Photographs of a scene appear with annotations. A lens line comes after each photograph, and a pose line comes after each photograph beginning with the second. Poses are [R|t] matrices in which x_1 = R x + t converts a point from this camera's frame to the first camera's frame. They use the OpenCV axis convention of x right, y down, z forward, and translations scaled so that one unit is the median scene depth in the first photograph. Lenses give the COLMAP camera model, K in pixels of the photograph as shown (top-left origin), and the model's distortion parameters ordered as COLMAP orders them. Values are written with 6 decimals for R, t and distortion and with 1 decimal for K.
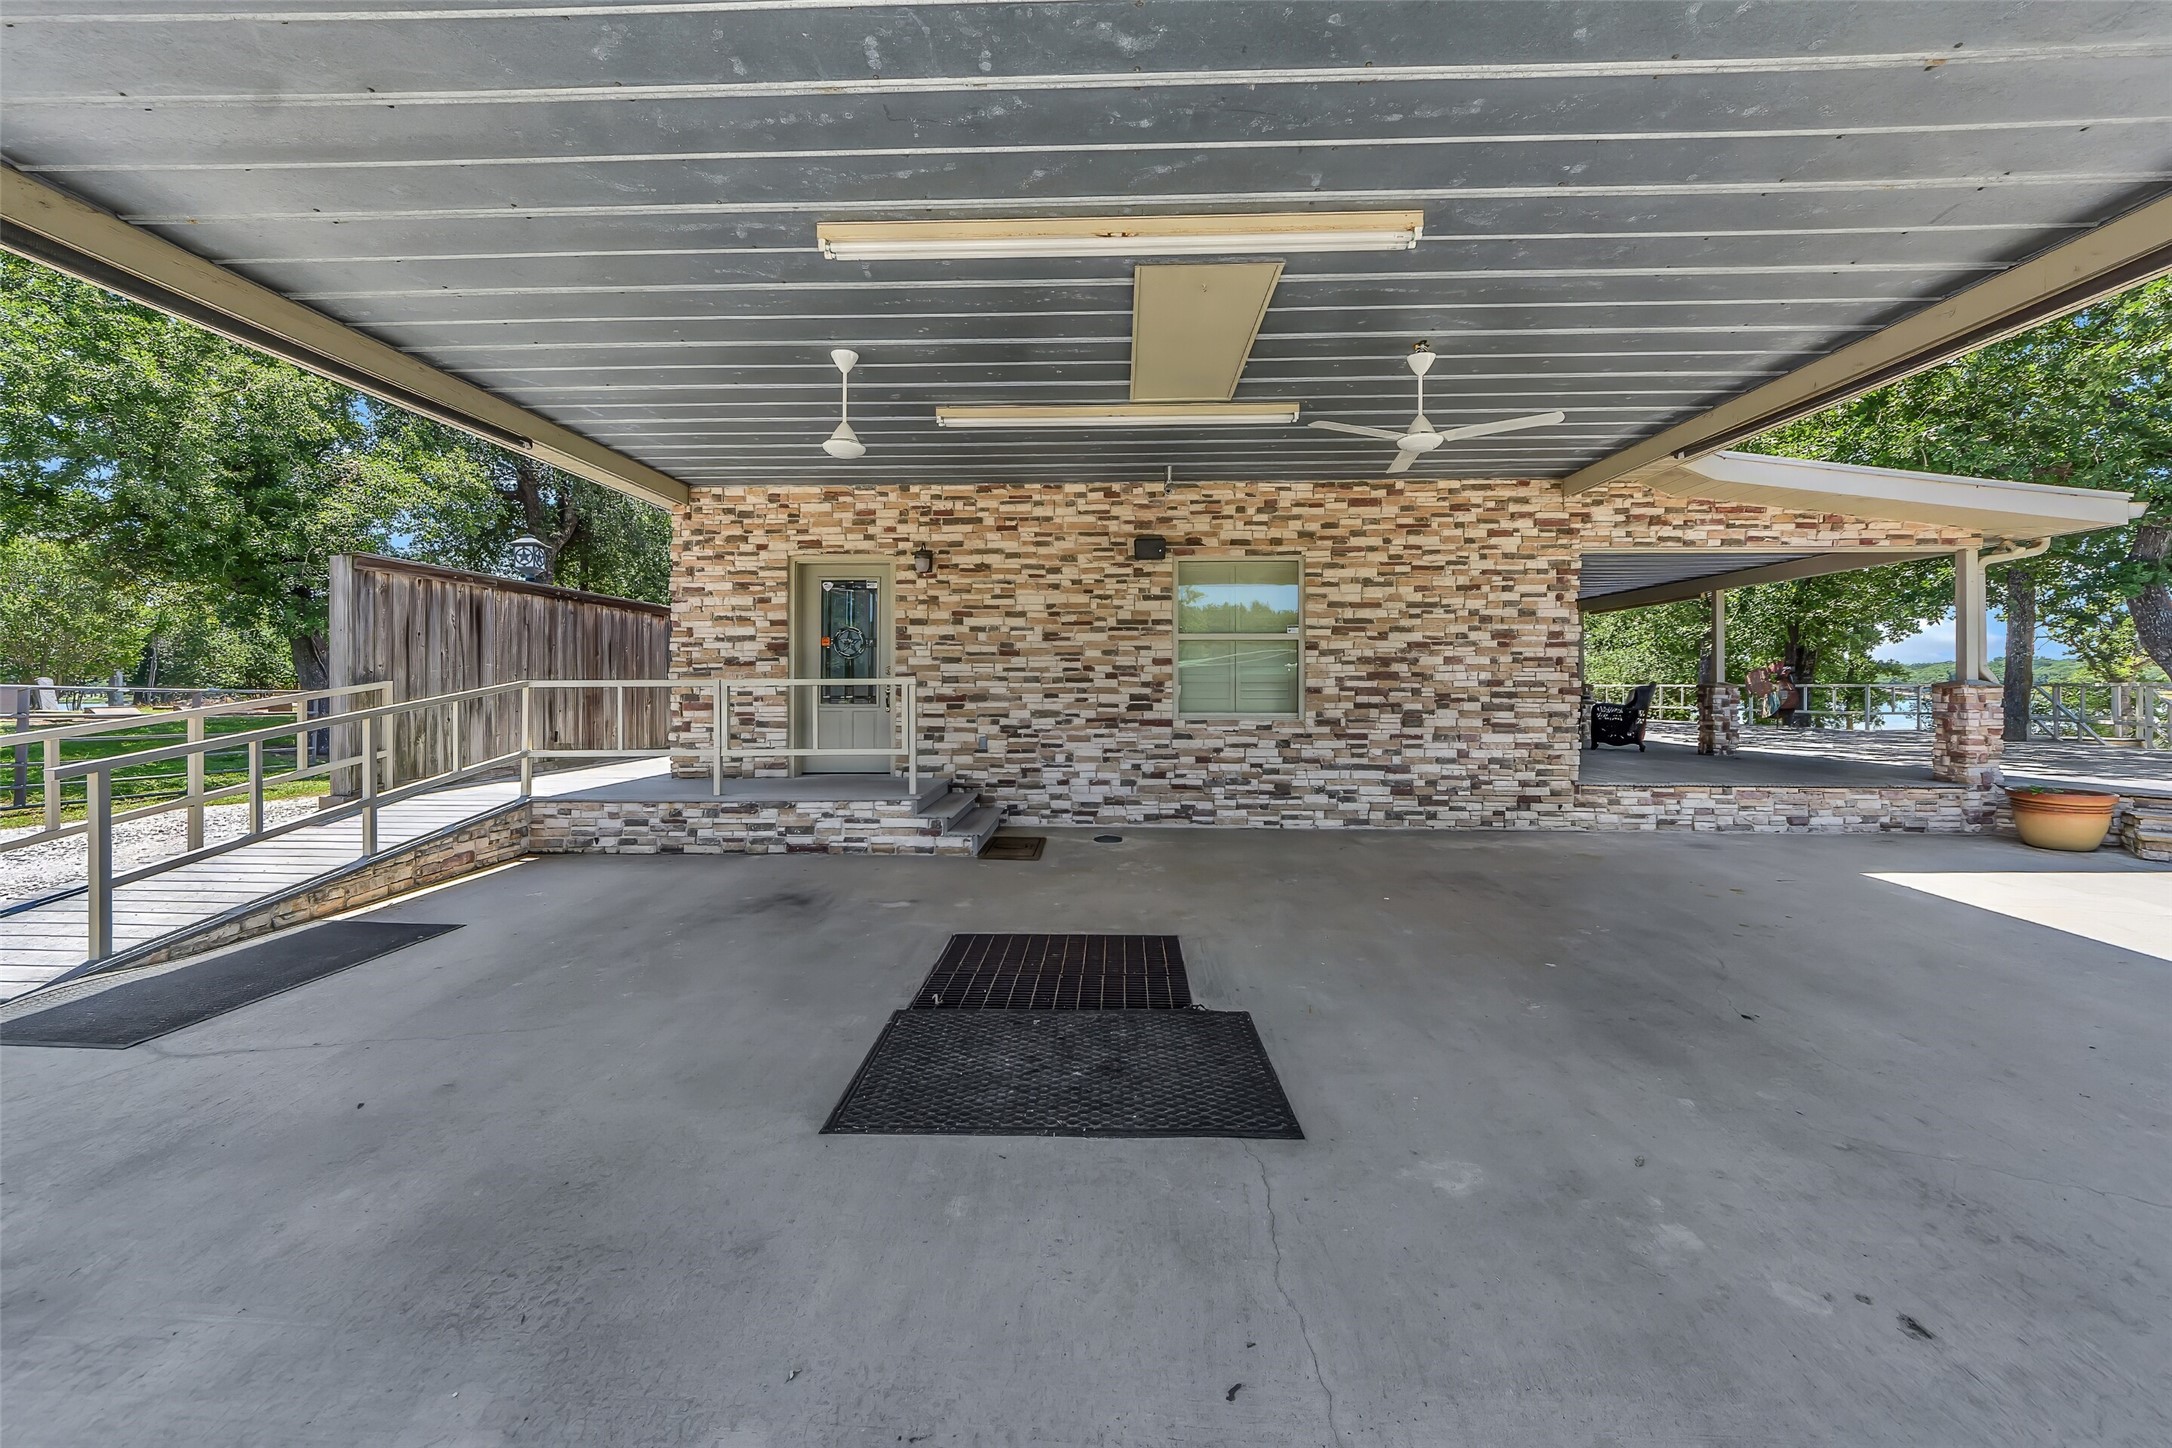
lens RADIAL K [[755.4, 0, 1130.1], [0, 755.4, 687.3], [0, 0, 1]] dist [-0.002624, 0.000205]
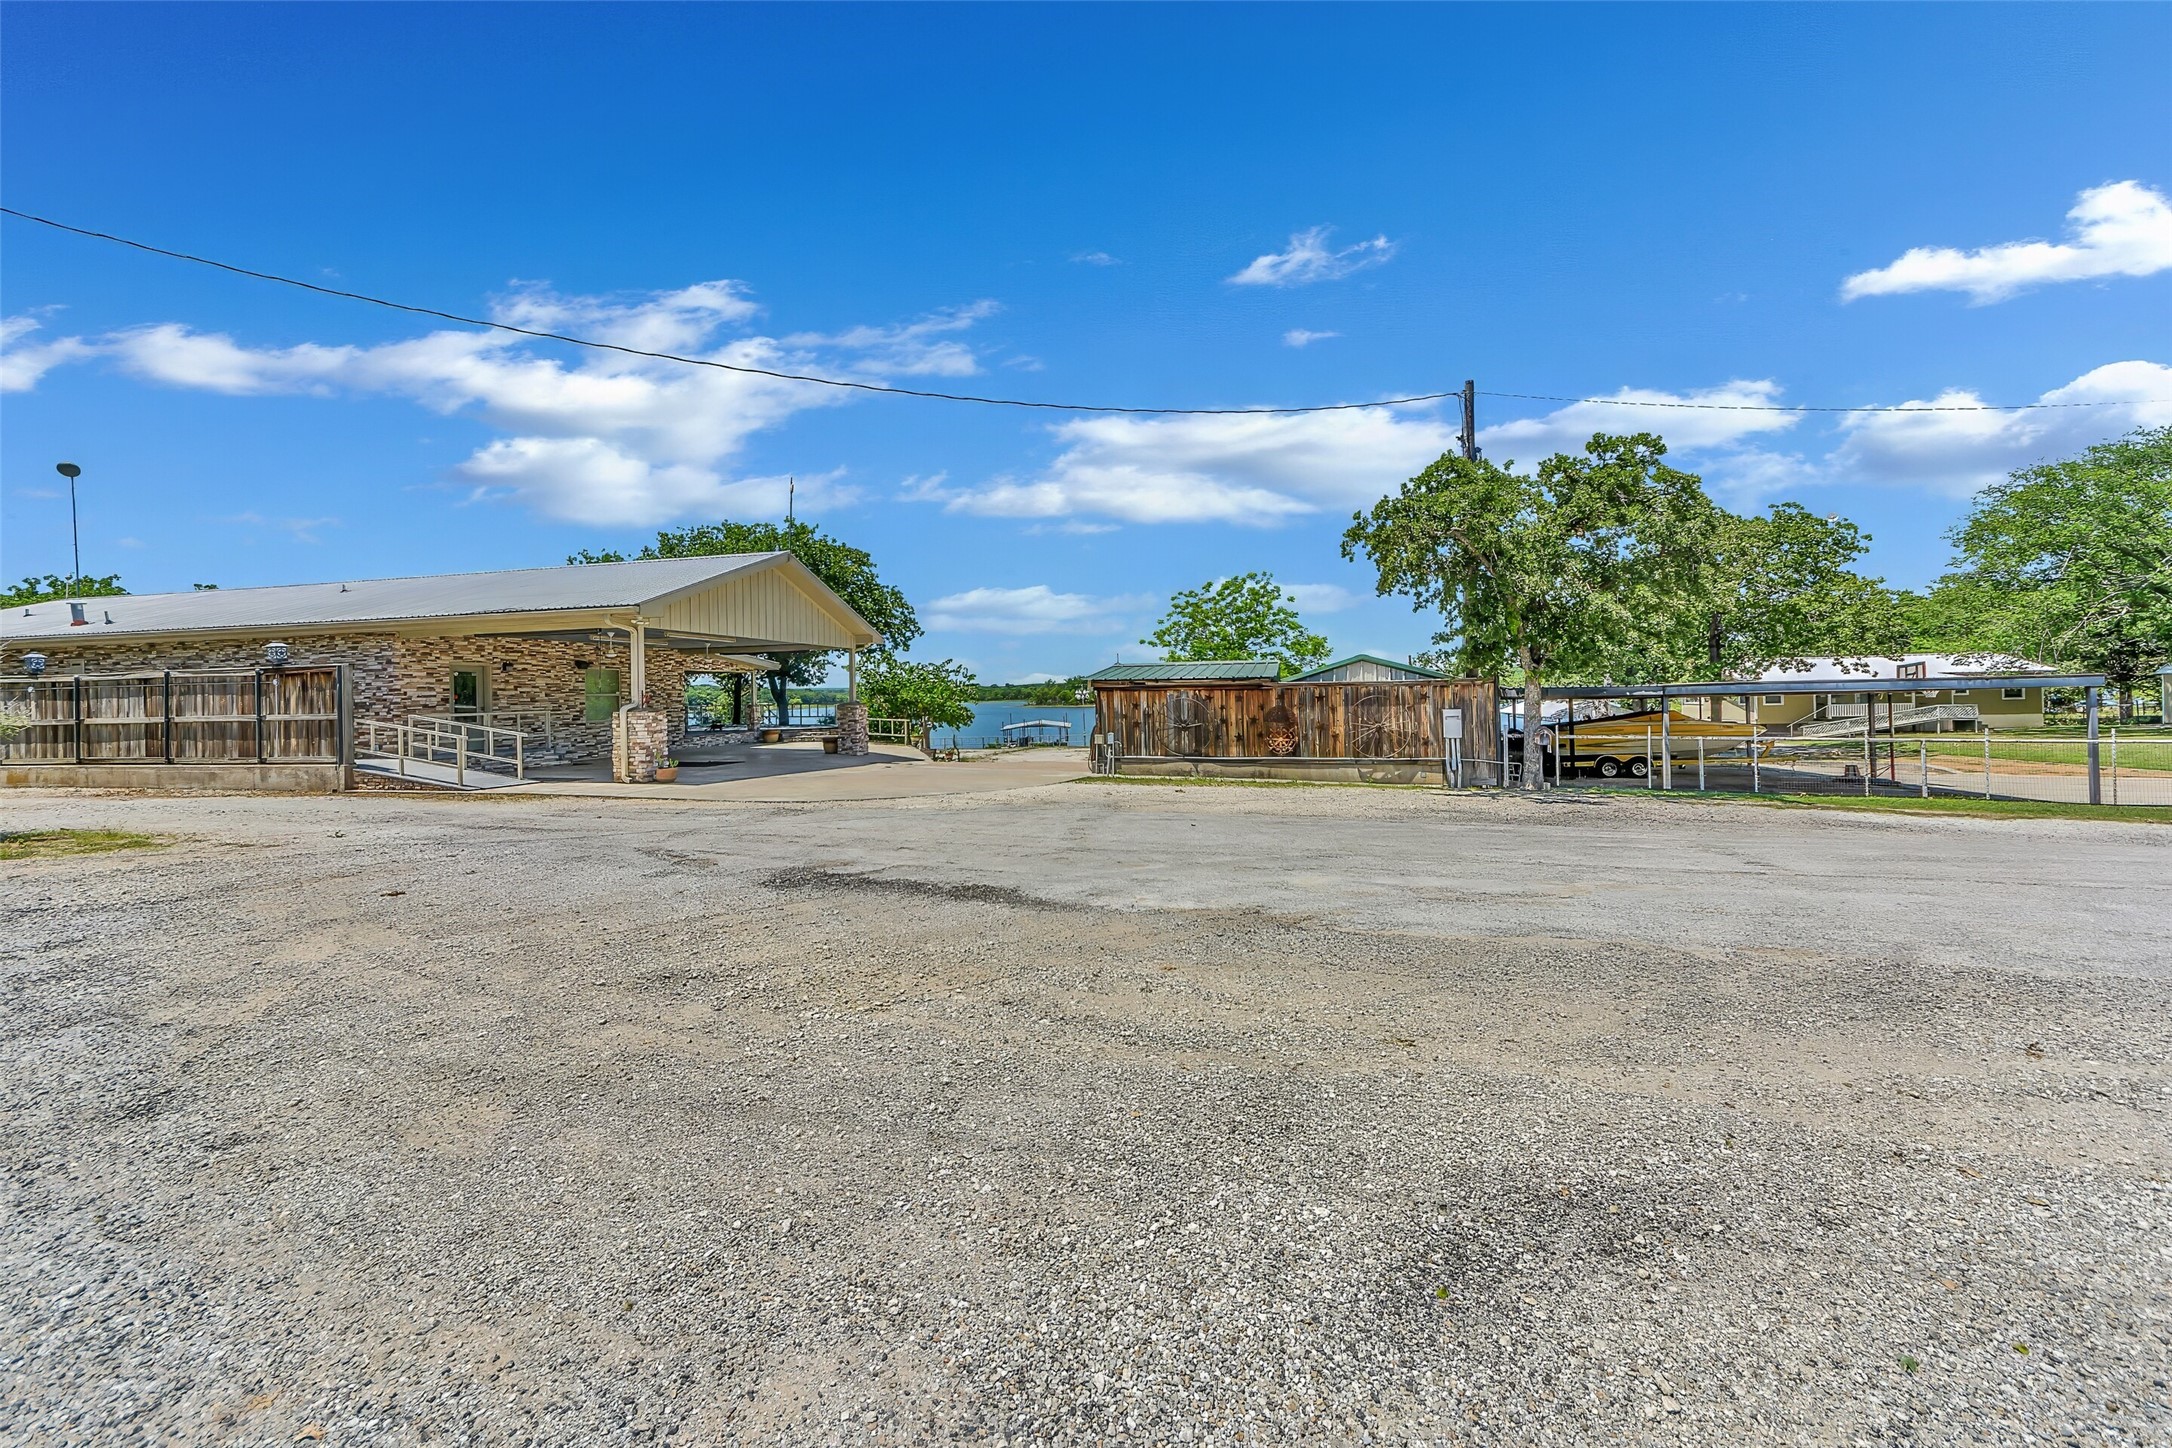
lens RADIAL K [[755.4, 0, 1093.4], [0, 755.4, 704.6], [0, 0, 1]] dist [-0.002624, 0.000205]
pose [[0.178829, -0.017363, 0.983727, -2.494883], [0.022418, 0.999657, 0.013569, -0.024427], [-0.983625, 0.019626, 0.179157, -1.482693]]
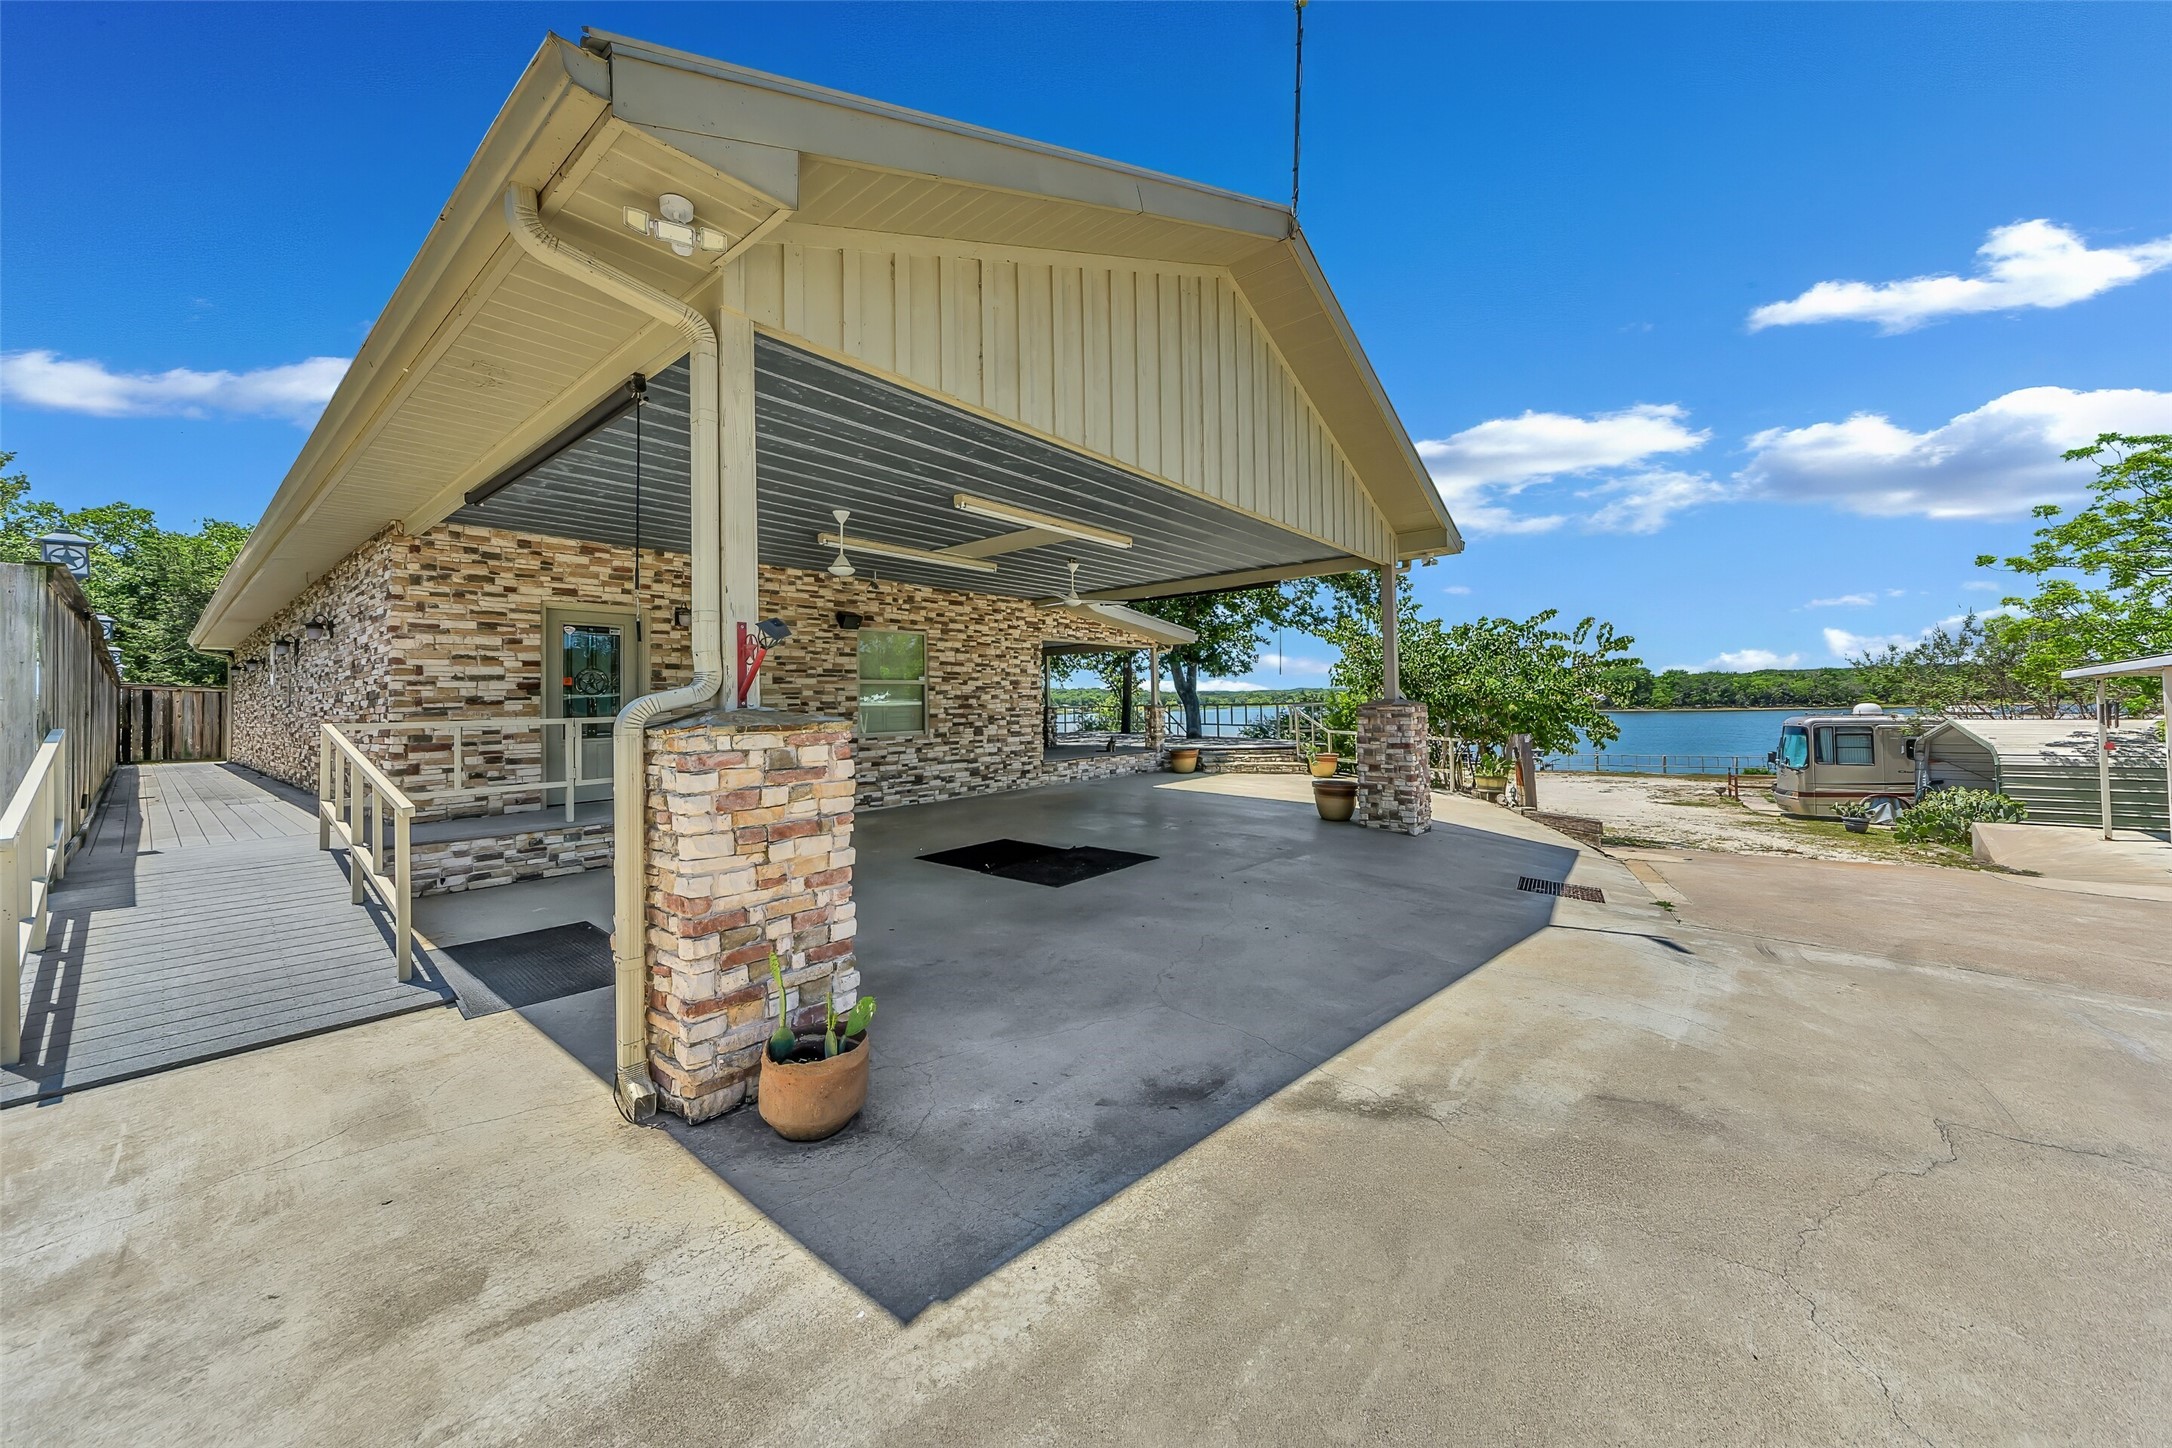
lens RADIAL K [[755.4, 0, 1096.7], [0, 755.4, 692.3], [0, 0, 1]] dist [-0.002624, 0.000205]
pose [[0.608779, 0.001154, 0.793339, -0.827954], [0.018838, 0.999696, -0.015910, -0.013978], [-0.793116, 0.024630, 0.608572, -0.263668]]
